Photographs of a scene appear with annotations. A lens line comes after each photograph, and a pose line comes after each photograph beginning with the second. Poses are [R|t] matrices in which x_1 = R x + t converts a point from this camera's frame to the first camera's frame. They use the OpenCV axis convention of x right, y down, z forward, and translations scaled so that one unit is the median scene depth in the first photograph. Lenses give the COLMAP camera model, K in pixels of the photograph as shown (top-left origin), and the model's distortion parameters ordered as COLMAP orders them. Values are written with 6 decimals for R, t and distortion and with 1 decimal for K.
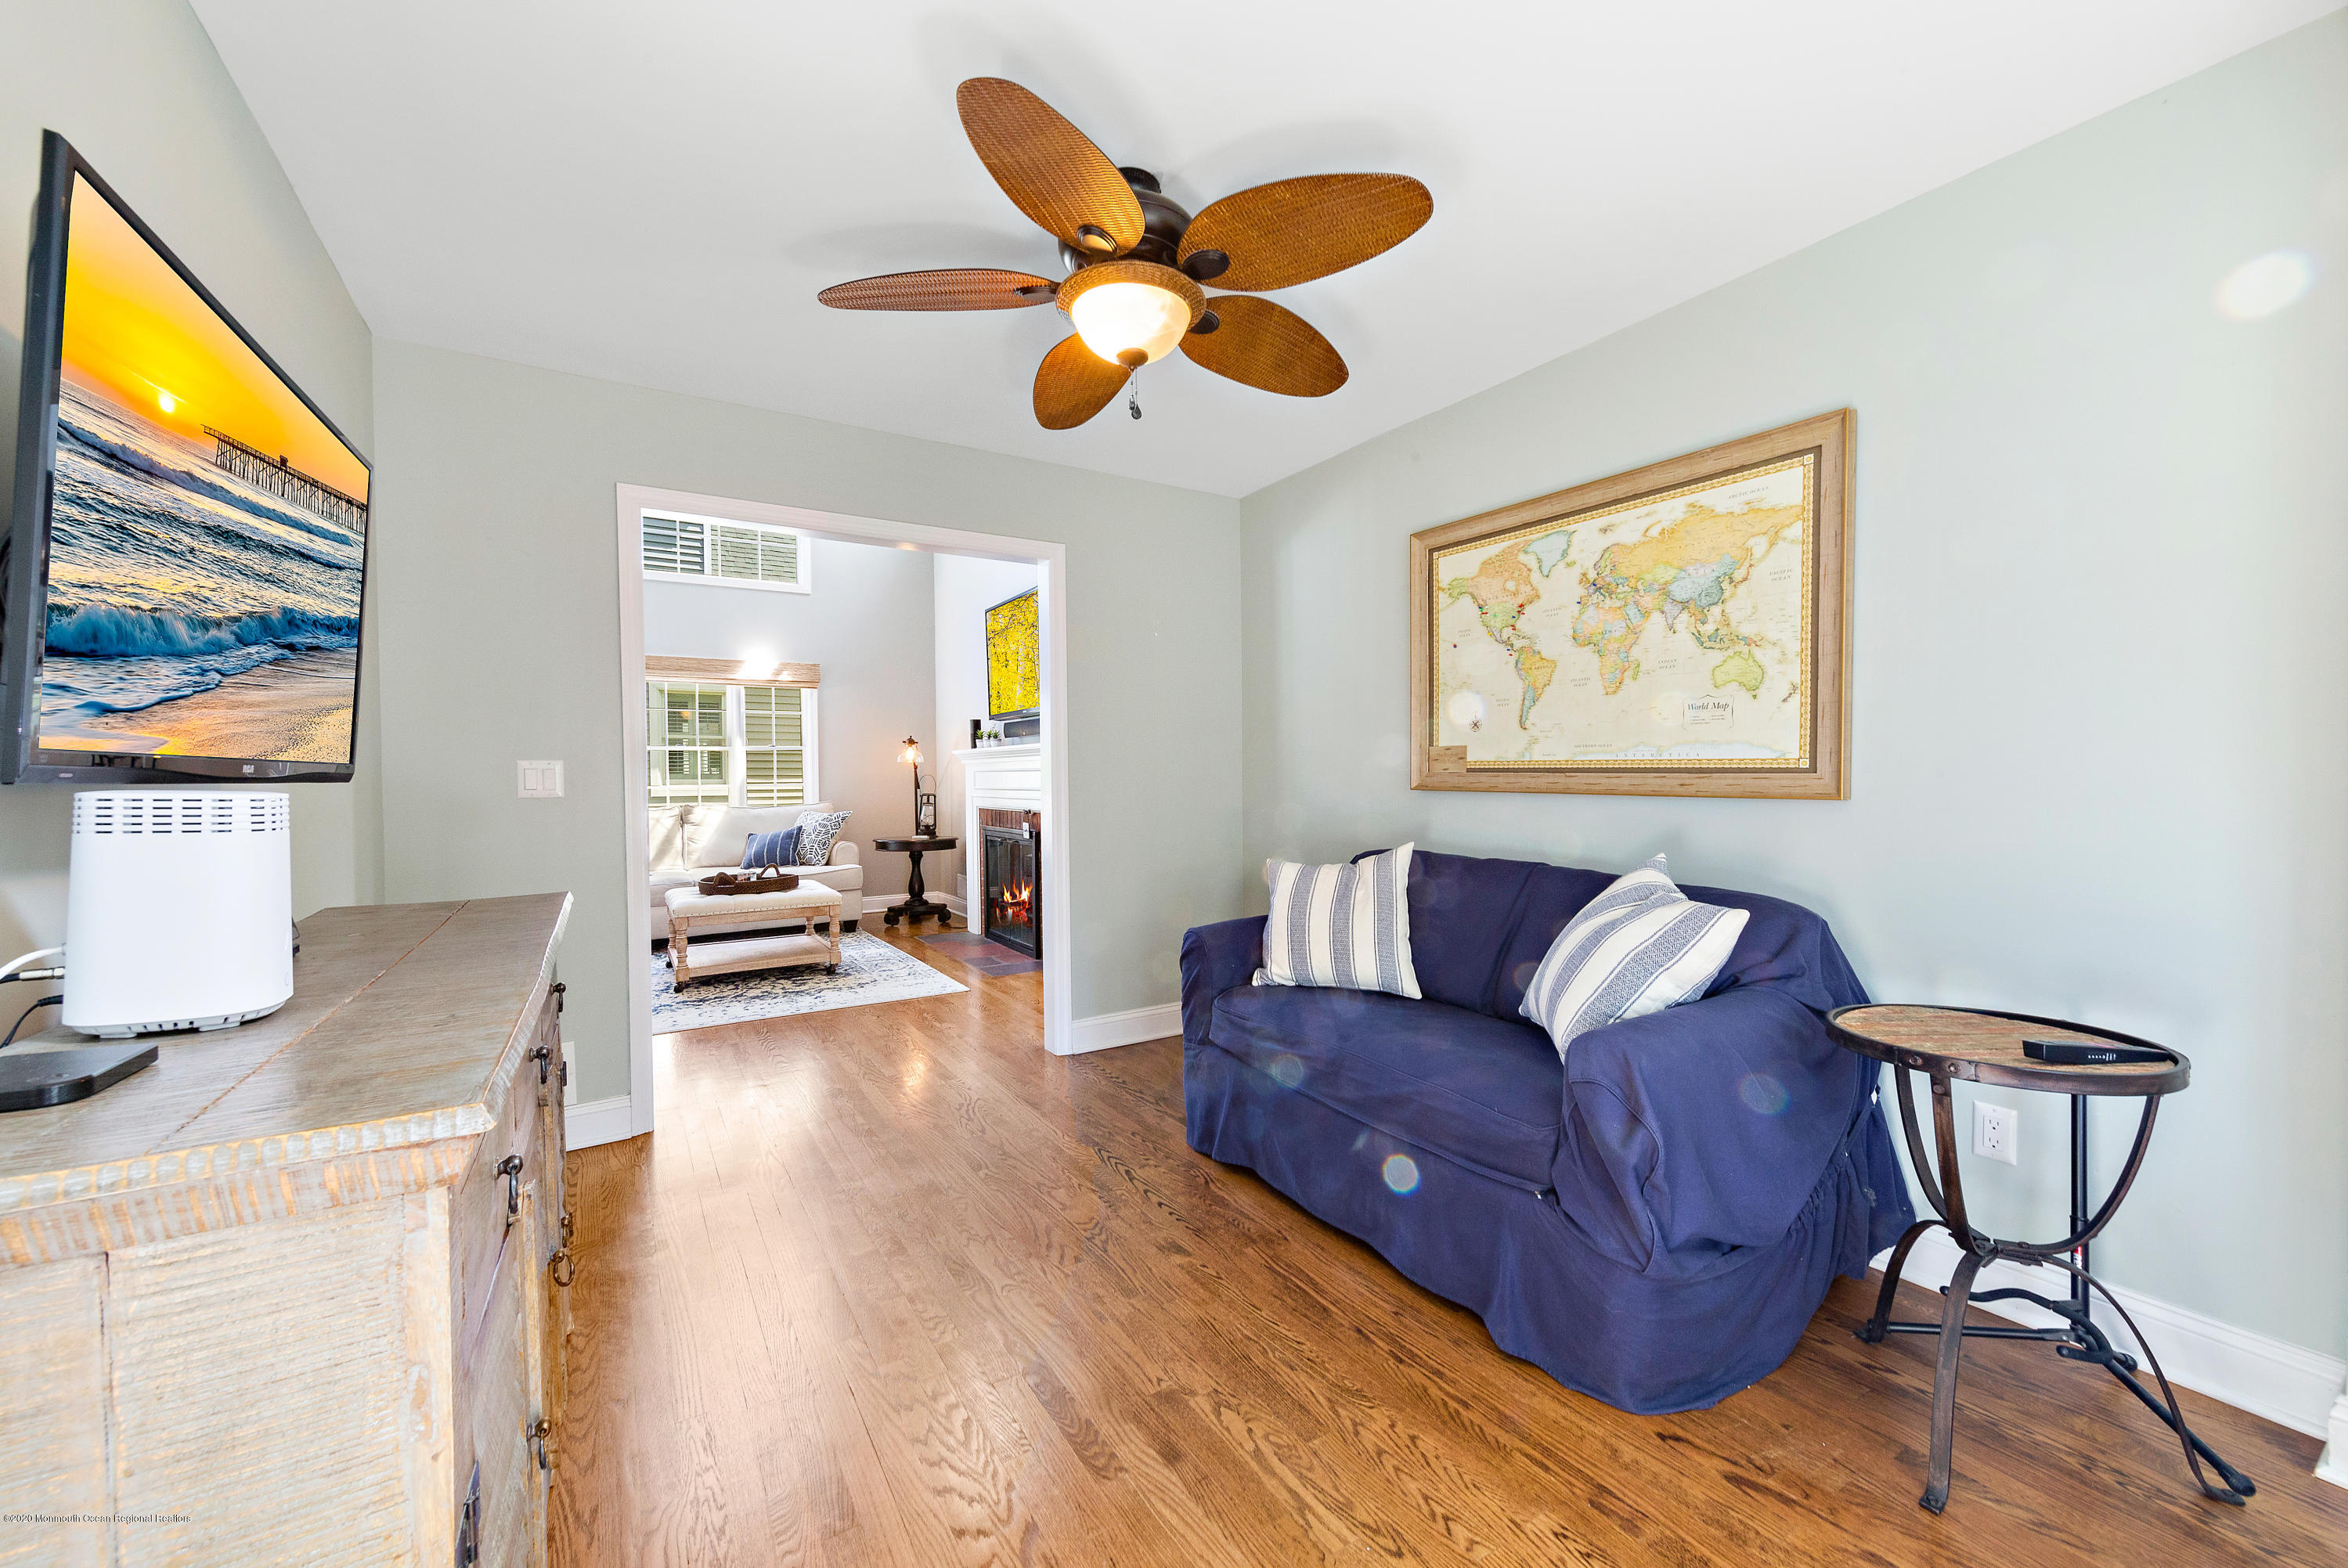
lens RADIAL K [[921.6, 0, 1169.0], [0, 921.6, 790.8], [0, 0, 1]] dist [0.011679, -0.000099]
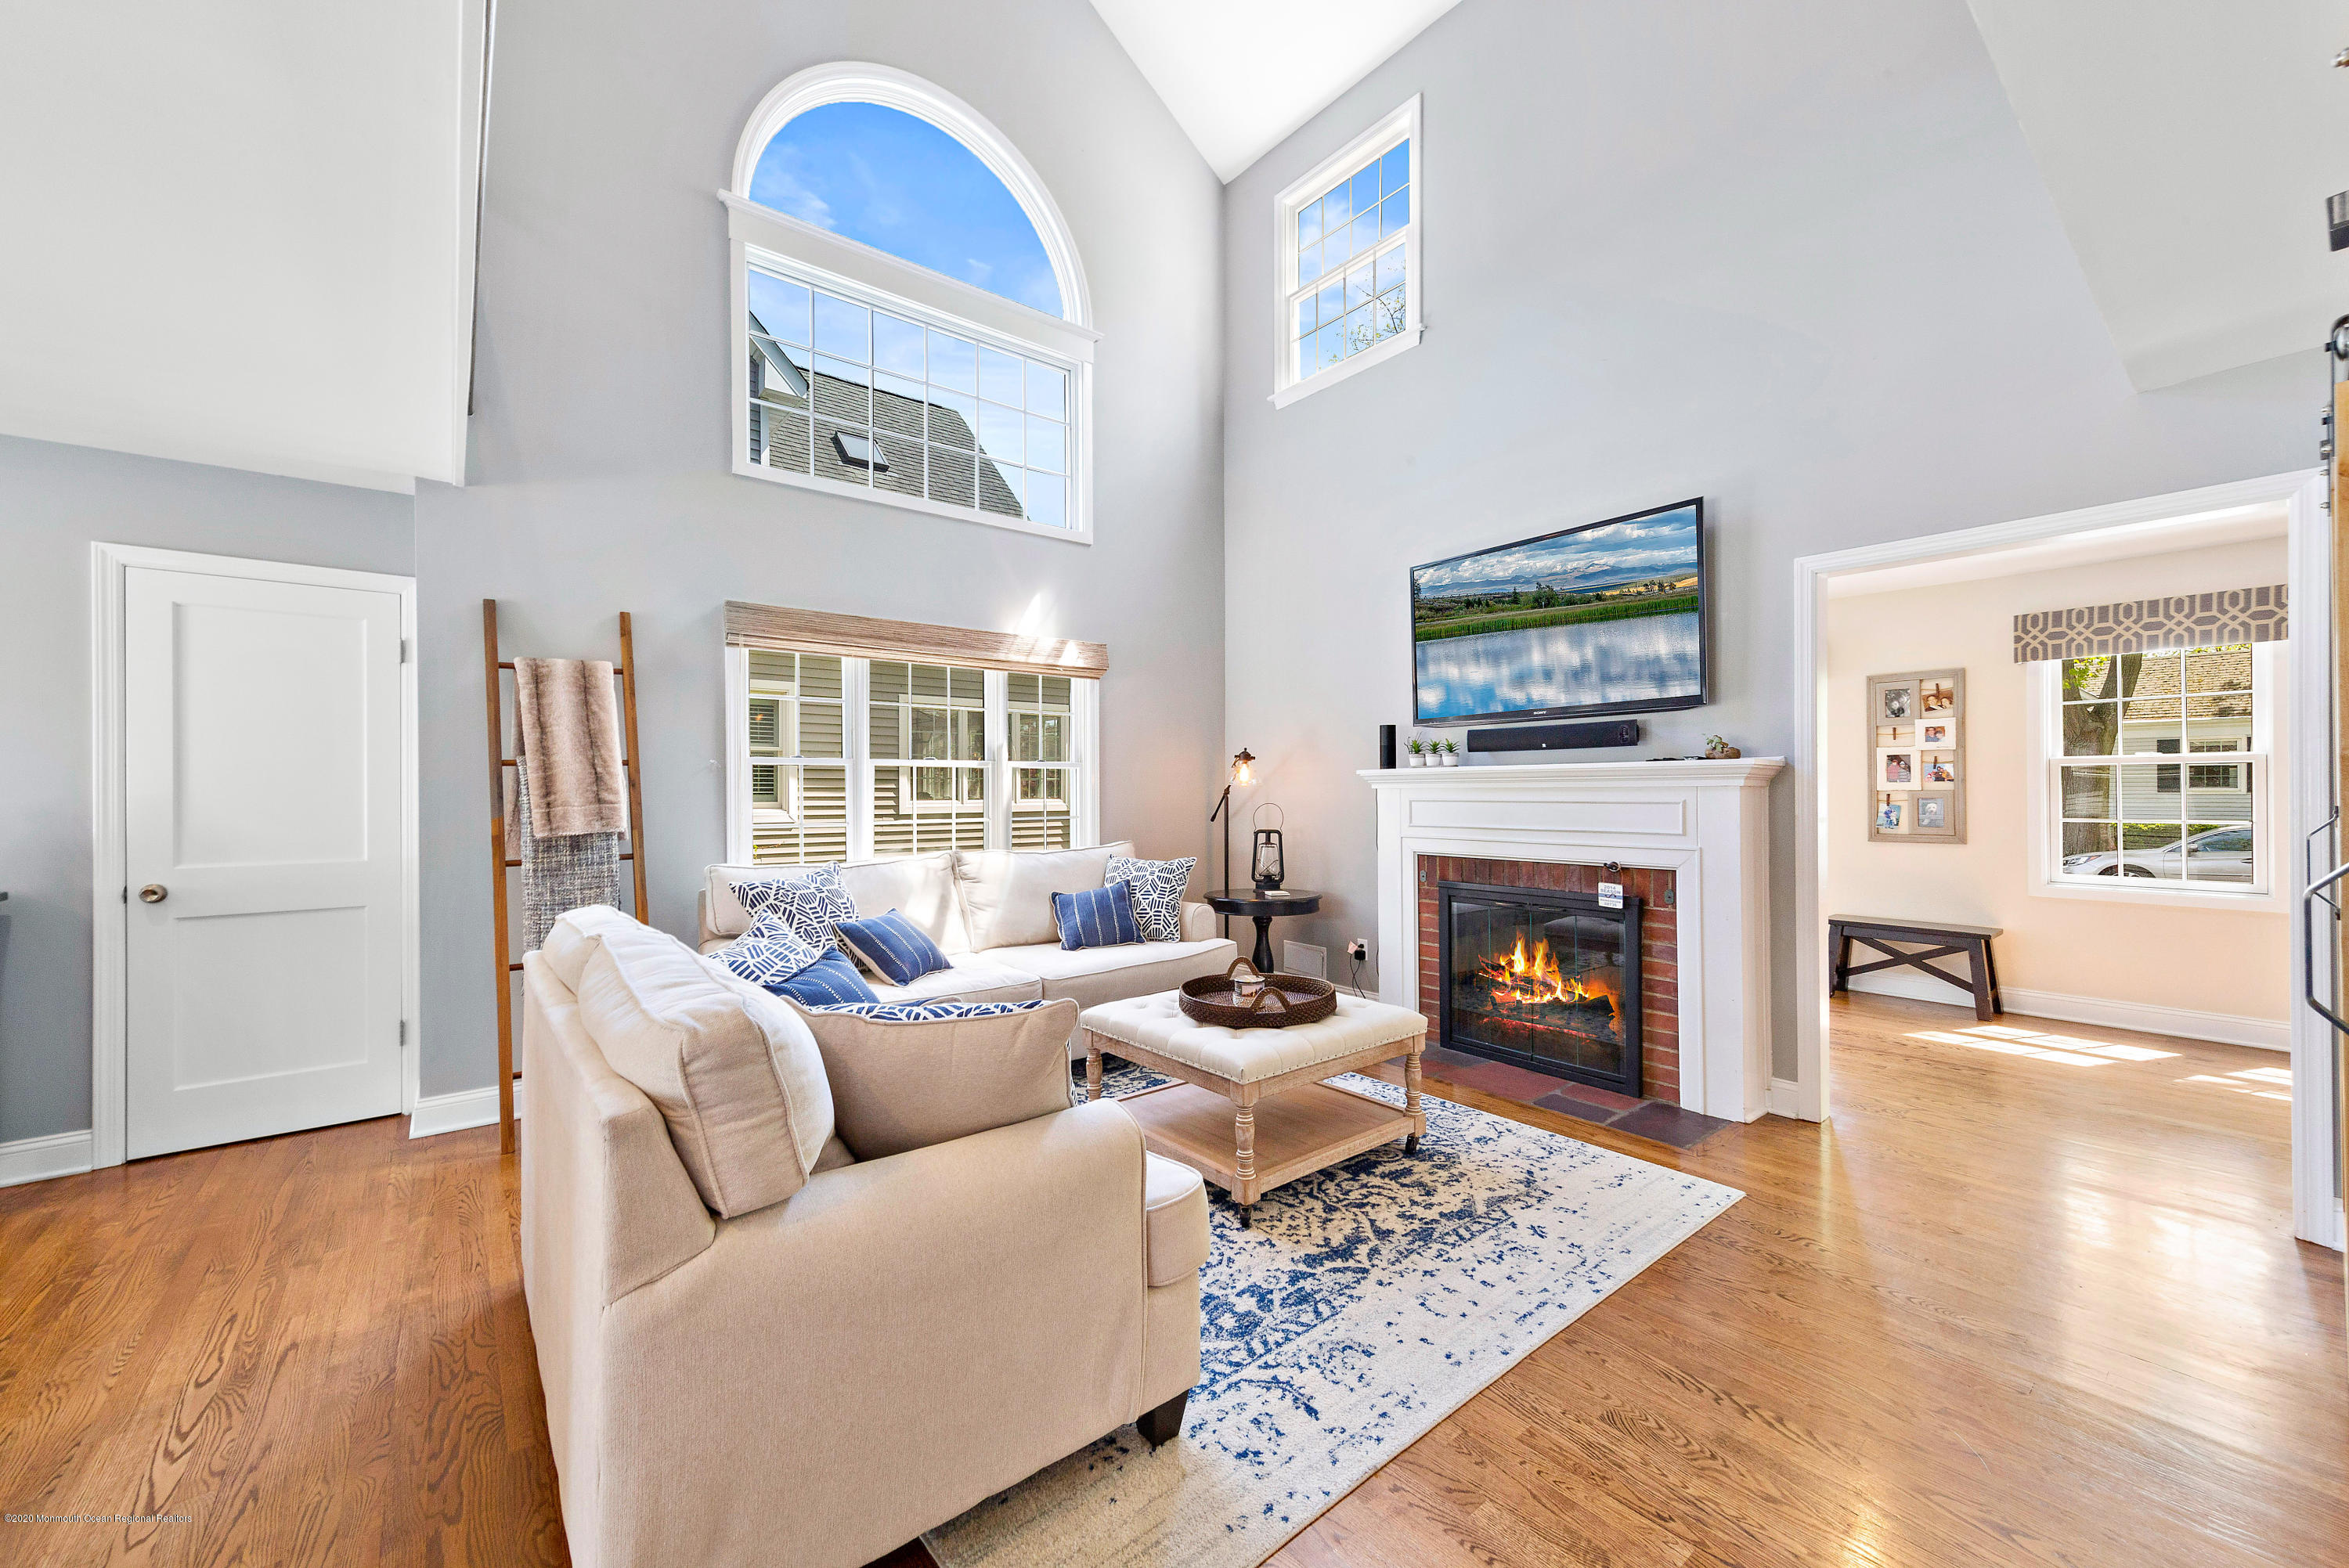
lens RADIAL K [[922.0, 0, 1169.5], [0, 922.0, 790.8], [0, 0, 1]] dist [0.011679, -0.000099]
pose [[0.989767, 0.008271, 0.142454, -0.440496], [-0.004893, 0.999699, -0.024045, -0.010001], [-0.142610, 0.023102, 0.989509, 0.315037]]
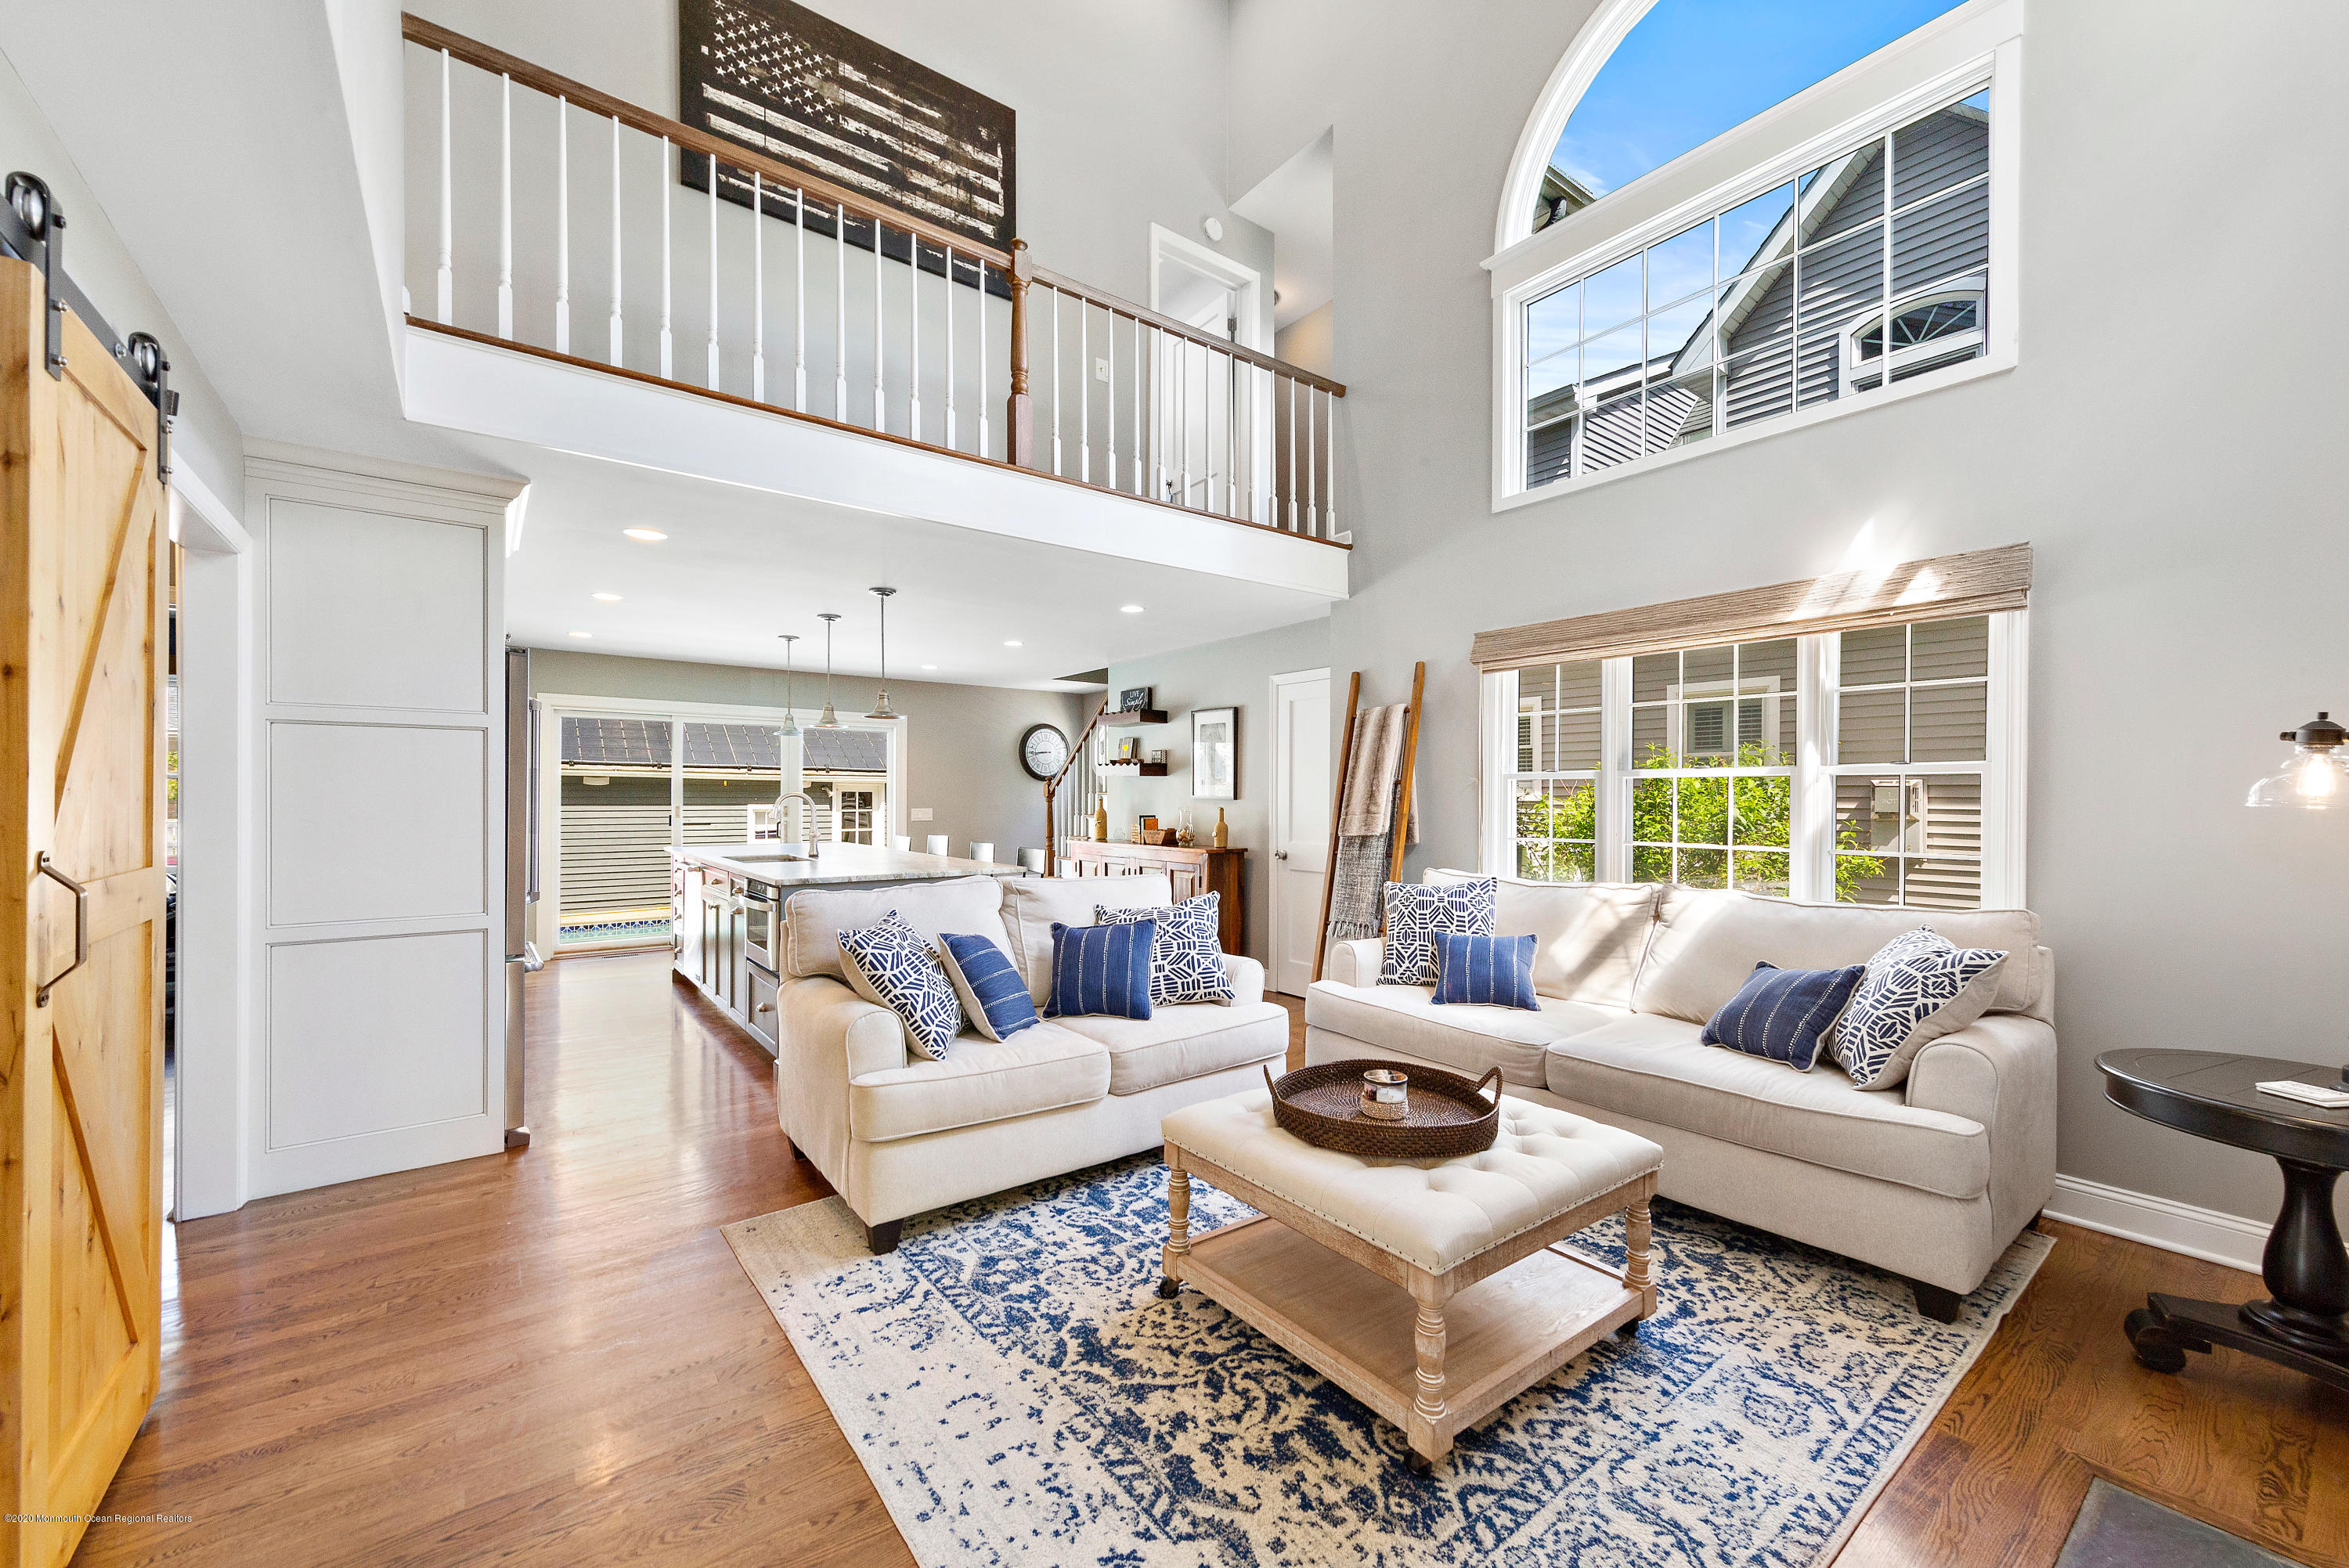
lens RADIAL K [[922.0, 0, 1169.5], [0, 922.0, 790.8], [0, 0, 1]] dist [0.011679, -0.000099]
pose [[0.098763, 0.004472, -0.995101, -0.039692], [-0.029051, 0.999577, 0.001608, -0.026260], [0.994687, 0.028750, 0.098851, 0.633704]]
